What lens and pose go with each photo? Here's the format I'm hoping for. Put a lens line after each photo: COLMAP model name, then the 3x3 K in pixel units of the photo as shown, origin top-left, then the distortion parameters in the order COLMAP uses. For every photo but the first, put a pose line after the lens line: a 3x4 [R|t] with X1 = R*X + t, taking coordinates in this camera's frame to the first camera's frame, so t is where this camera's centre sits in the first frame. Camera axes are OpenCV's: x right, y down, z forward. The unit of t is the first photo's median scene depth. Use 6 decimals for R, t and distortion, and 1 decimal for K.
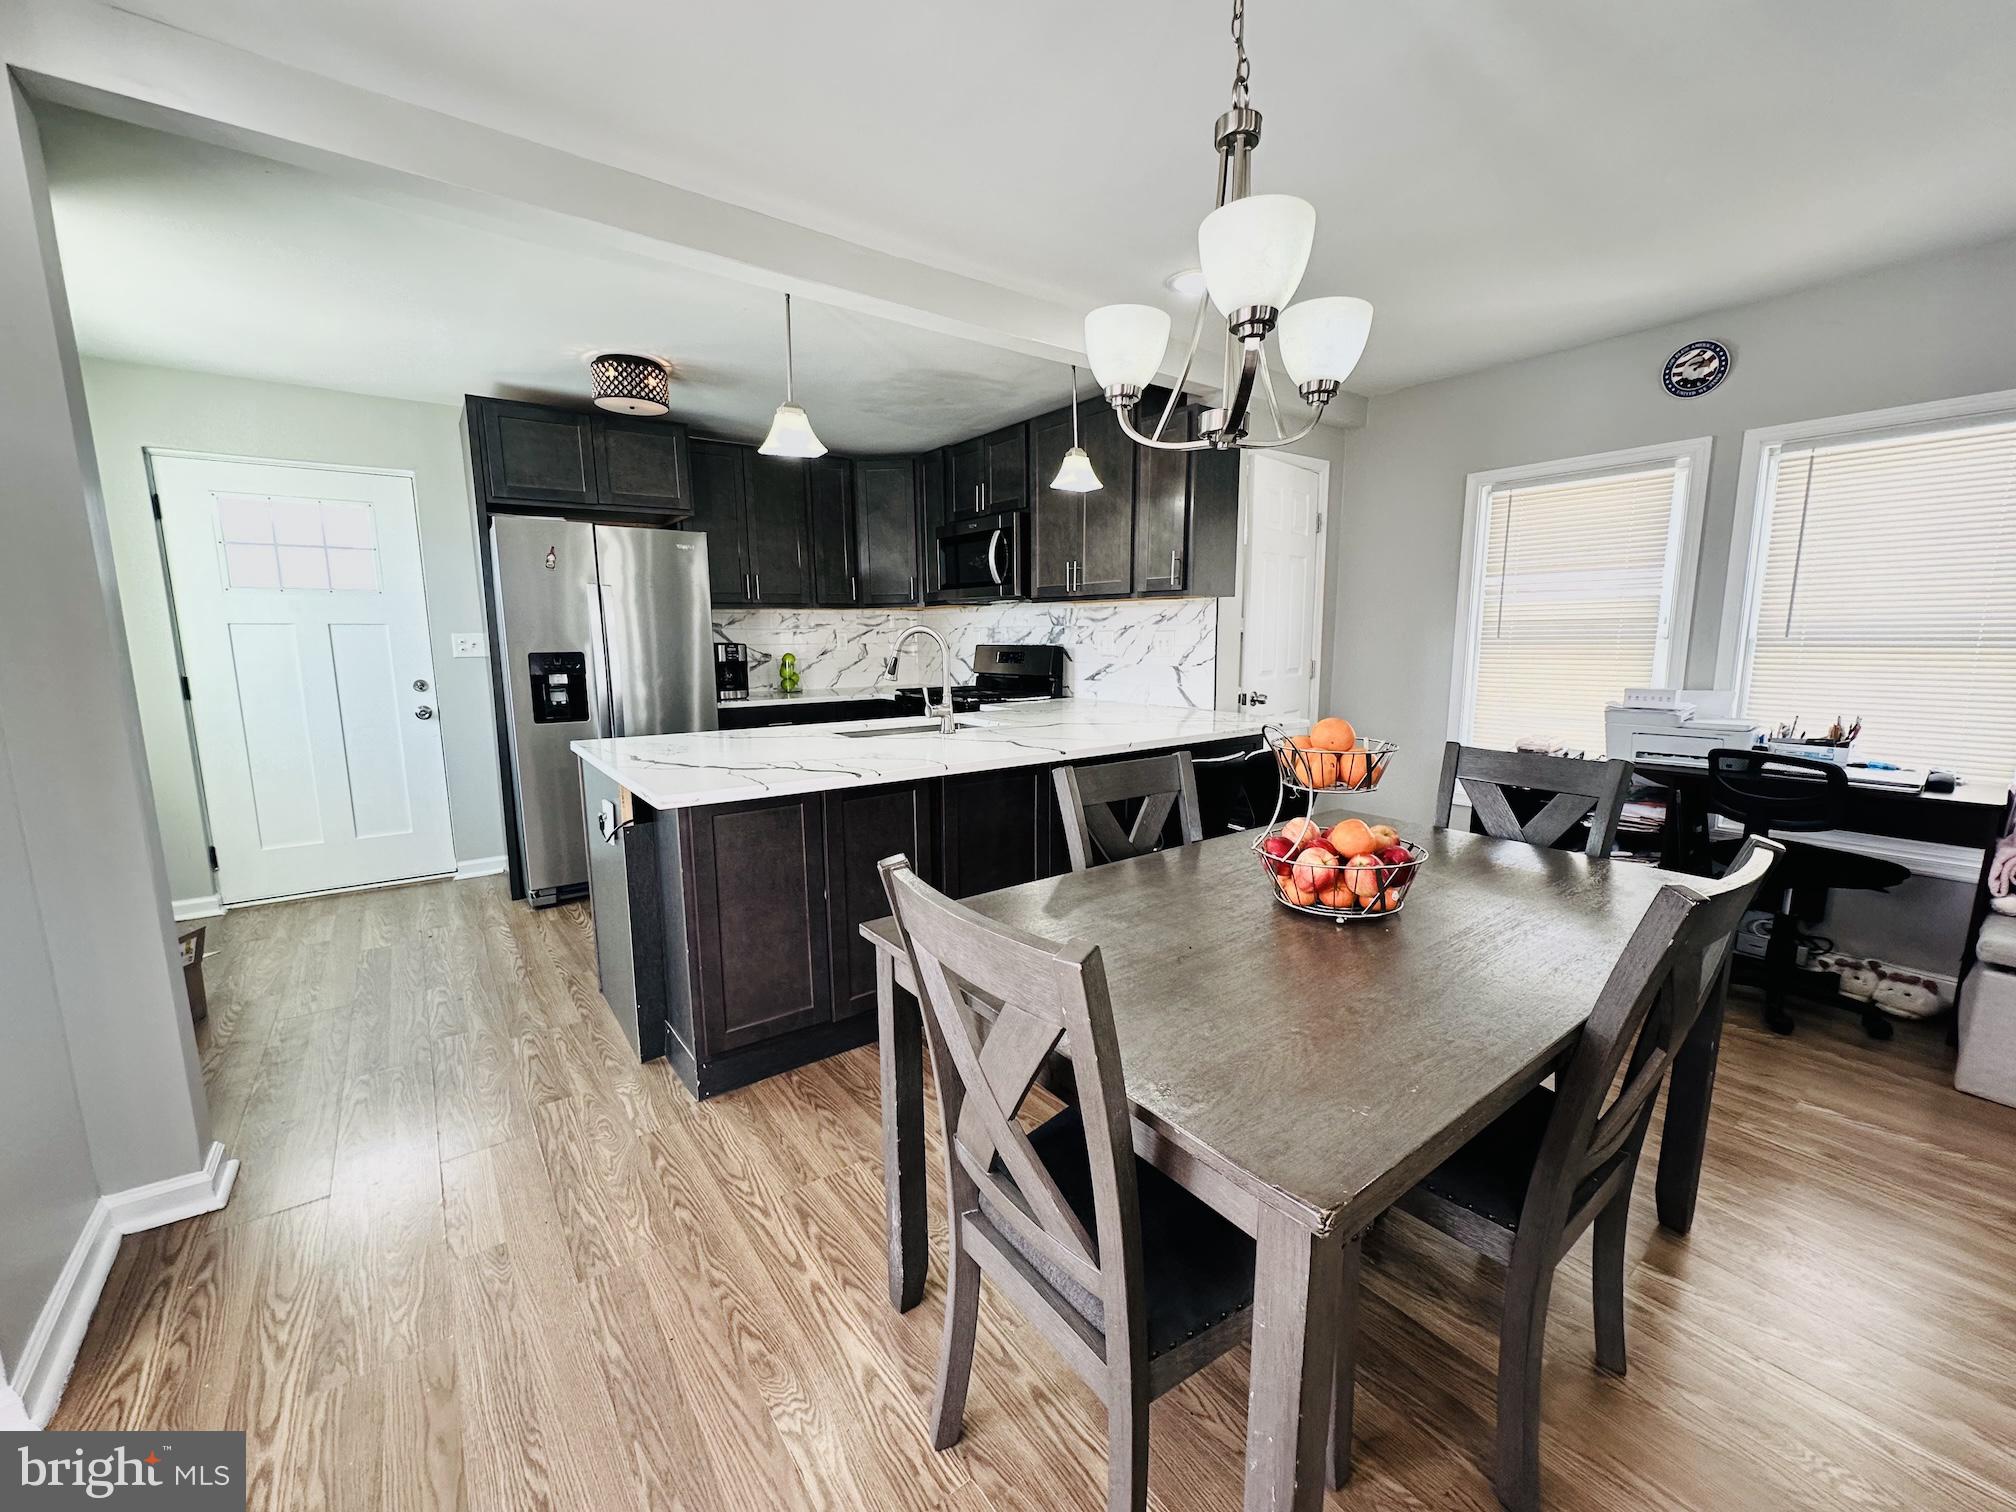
lens RADIAL K [[804.1, 0, 1006.2], [0, 804.1, 757.6], [0, 0, 1]] dist [-0.003359, 0.001306]
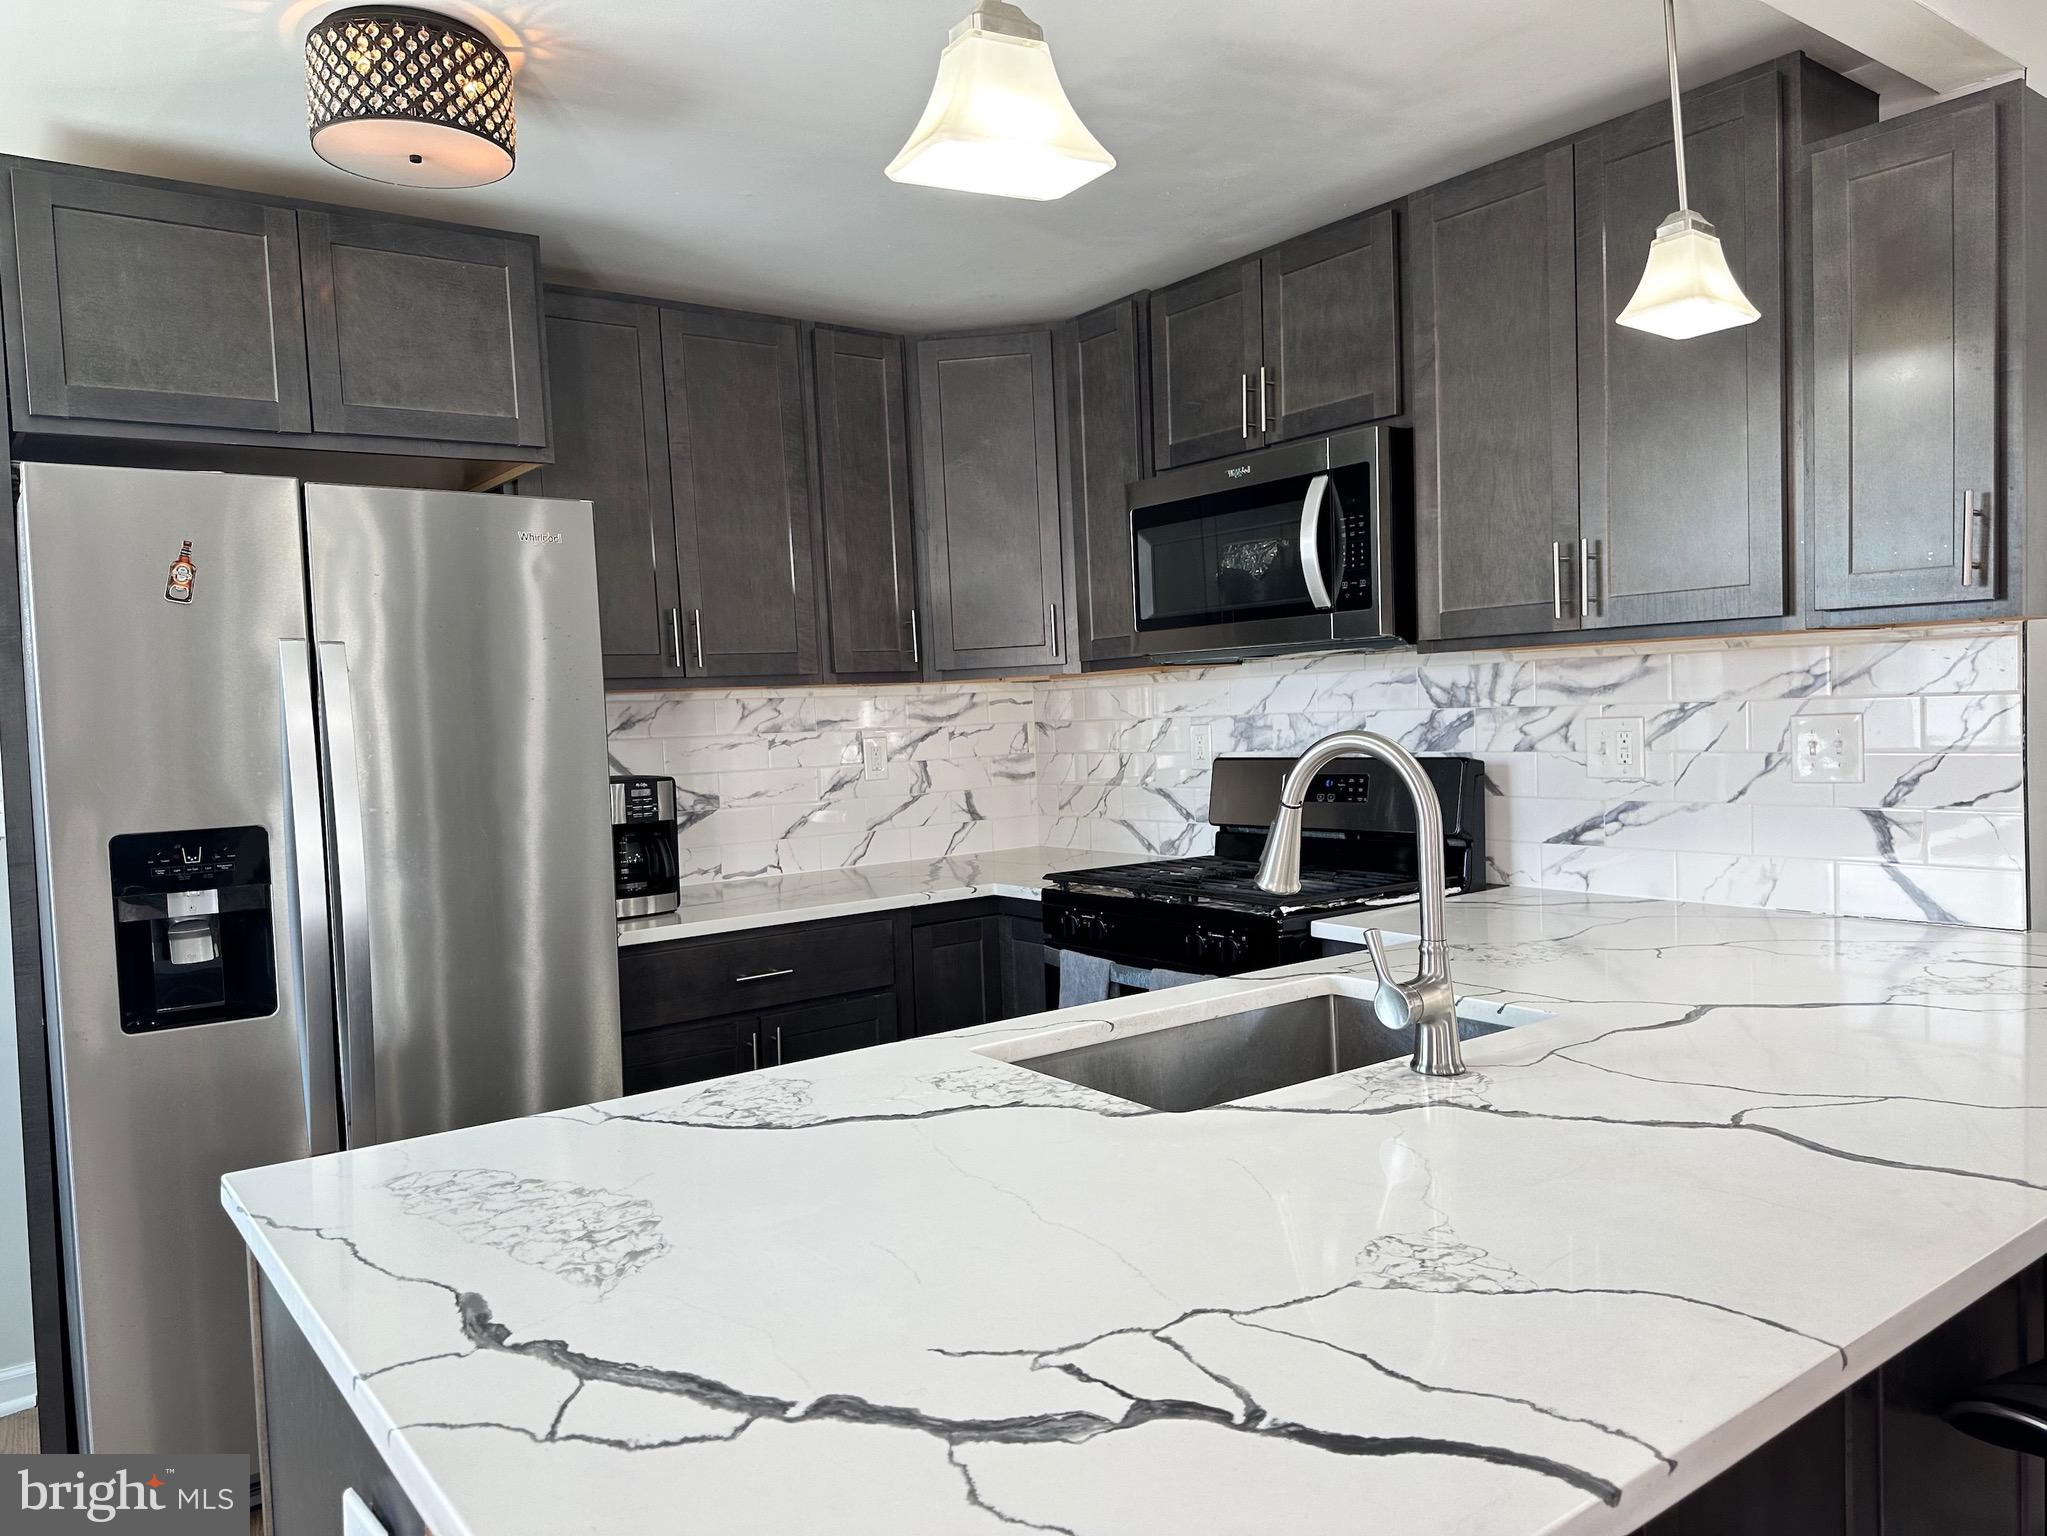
lens RADIAL K [[1438.1, 0, 1022.6], [0, 1438.1, 779.6], [0, 0, 1]] dist [0.060290, -0.076286]
pose [[0.999454, -0.032902, 0.002979, -0.170003], [0.033032, 0.993684, -0.107246, -0.063997], [0.000568, 0.107286, 0.994228, 0.315743]]
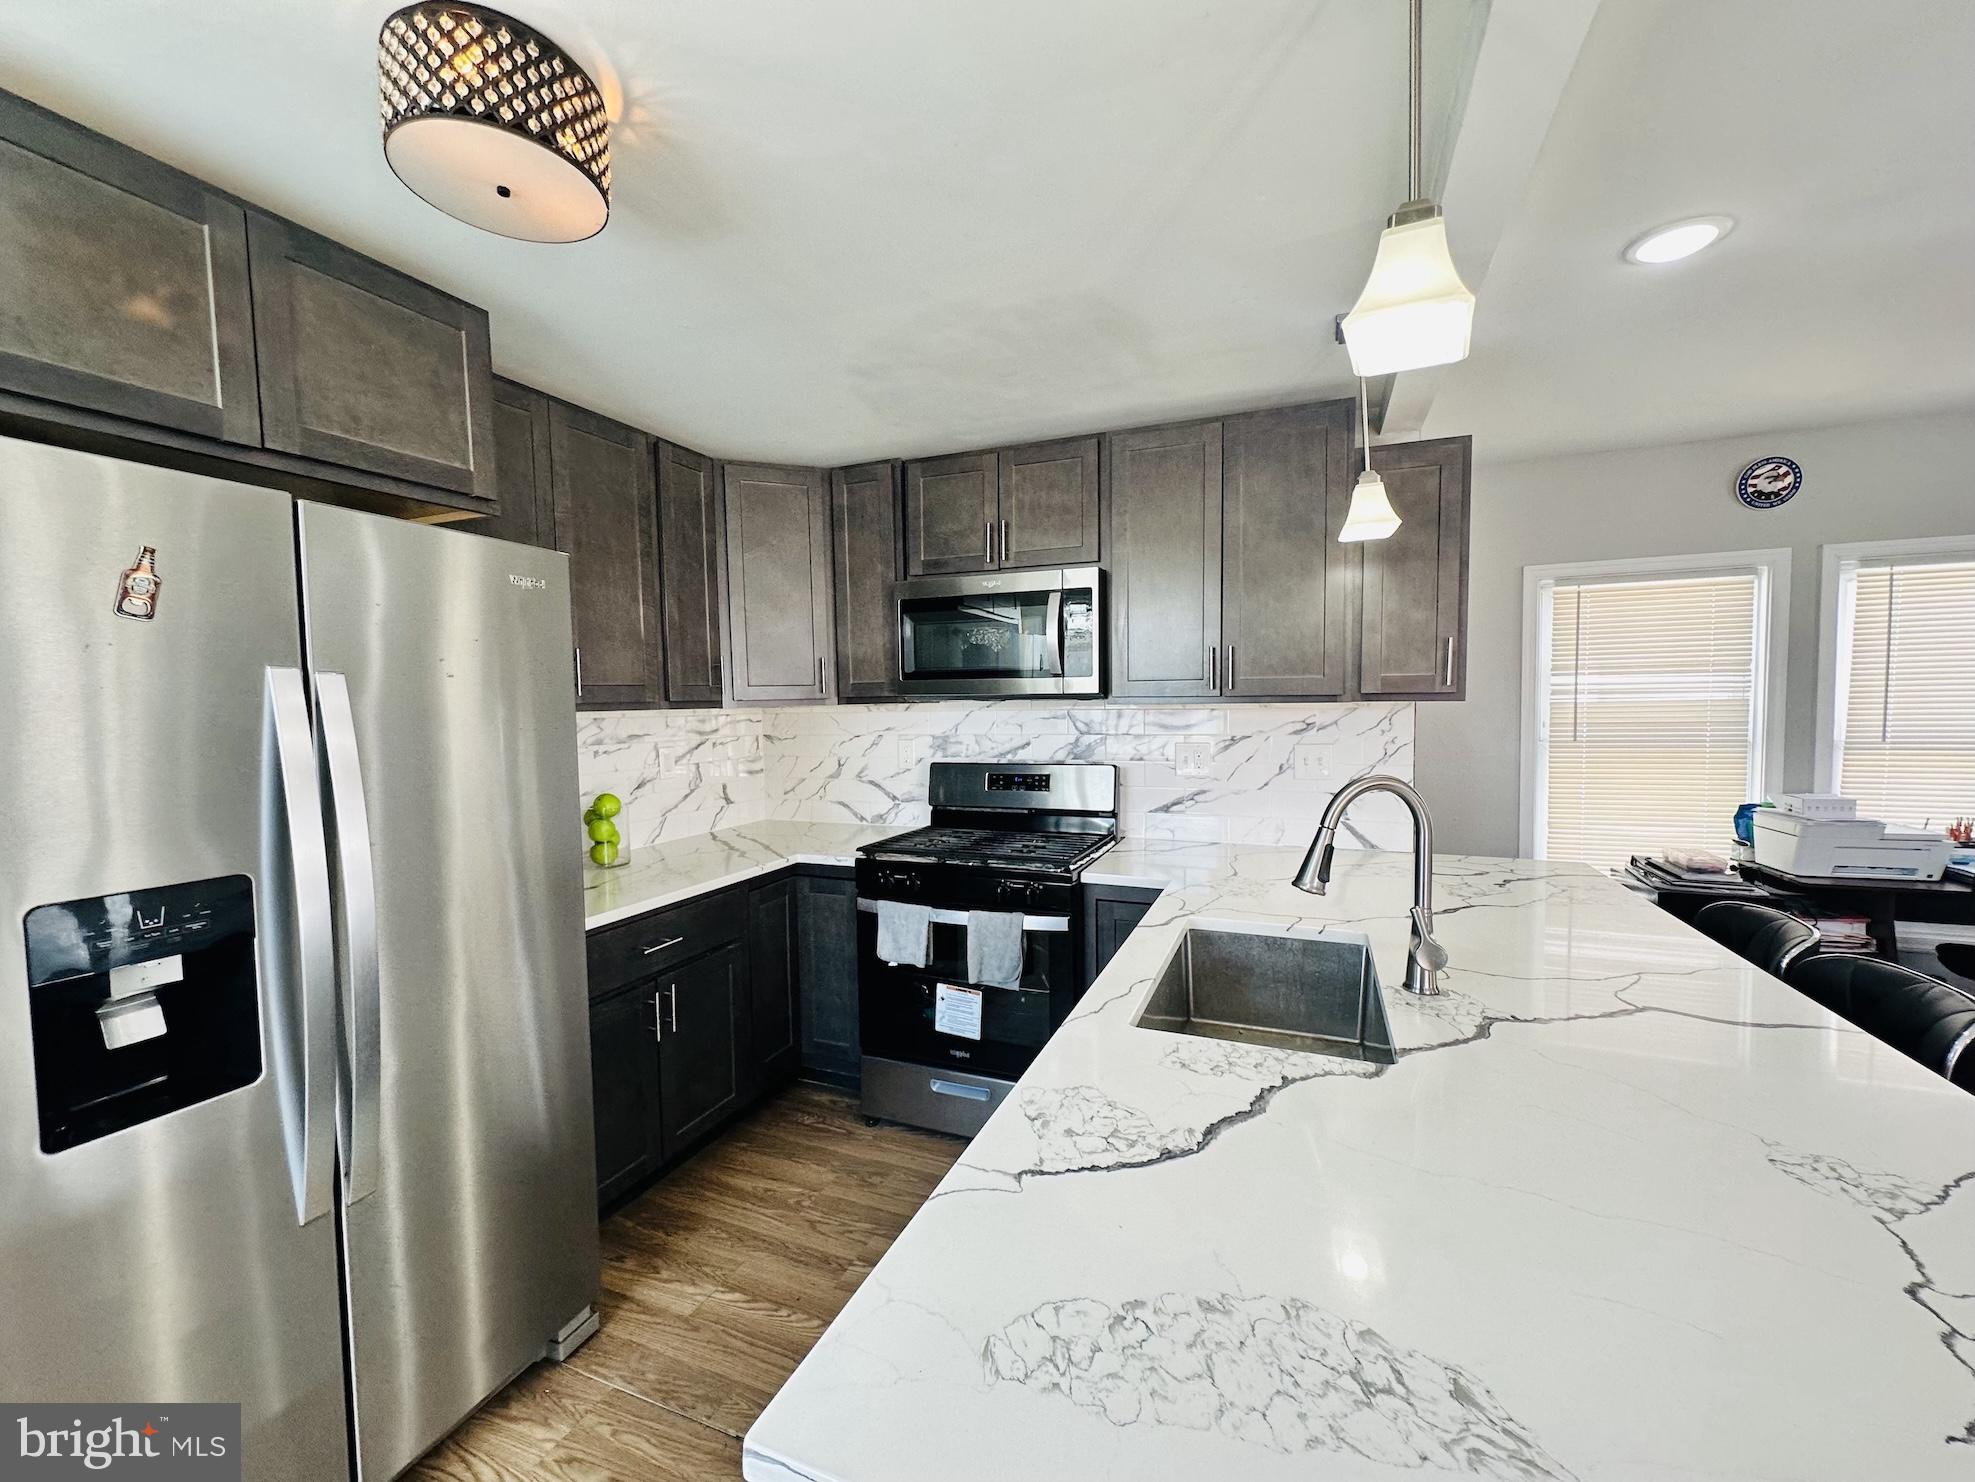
lens RADIAL K [[787.8, 0, 987.9], [0, 787.8, 743.8], [0, 0, 1]] dist [-0.003359, 0.001306]
pose [[0.856142, -0.033245, 0.515669, -0.396381], [0.088841, 0.992539, -0.083510, -0.119016], [-0.509046, 0.117309, 0.852708, 0.521574]]
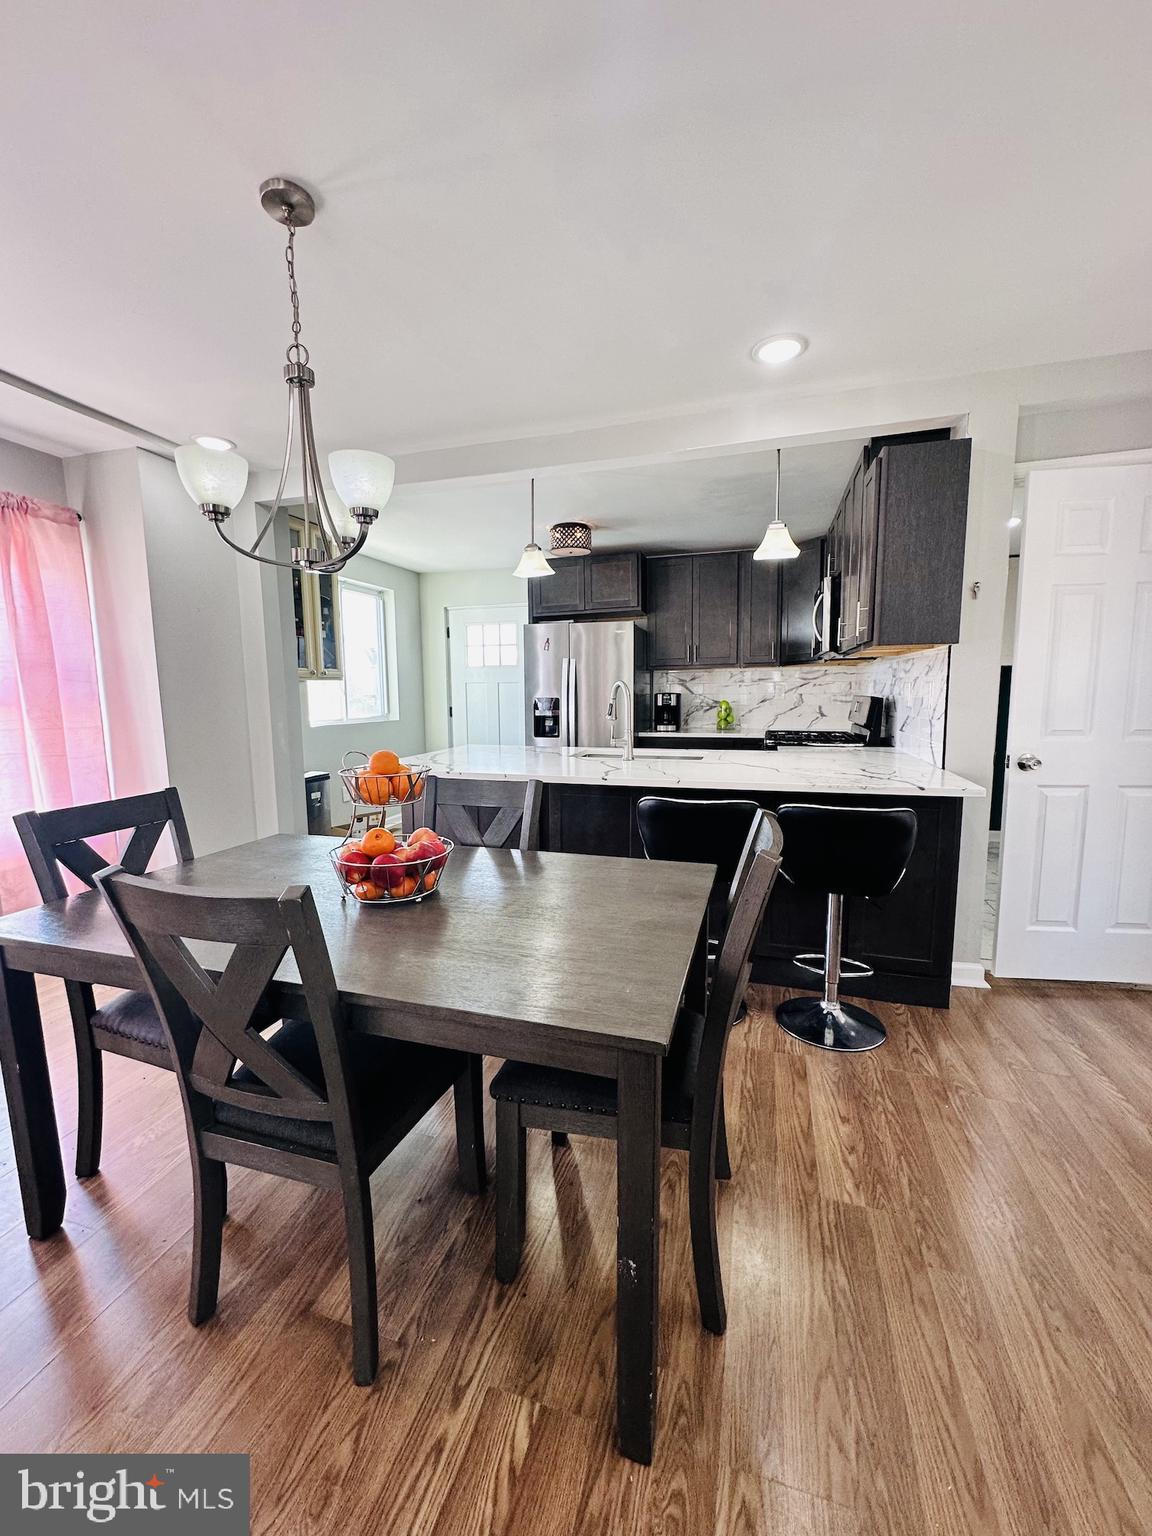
lens RADIAL K [[612.7, 0, 576.9], [0, 612.7, 770.5], [0, 0, 1]] dist [-0.003359, 0.001306]
pose [[0.592805, 0.103598, -0.798655, 0.517836], [-0.118300, 0.992136, 0.040887, -0.031155], [0.796610, 0.070243, 0.600399, 0.228893]]
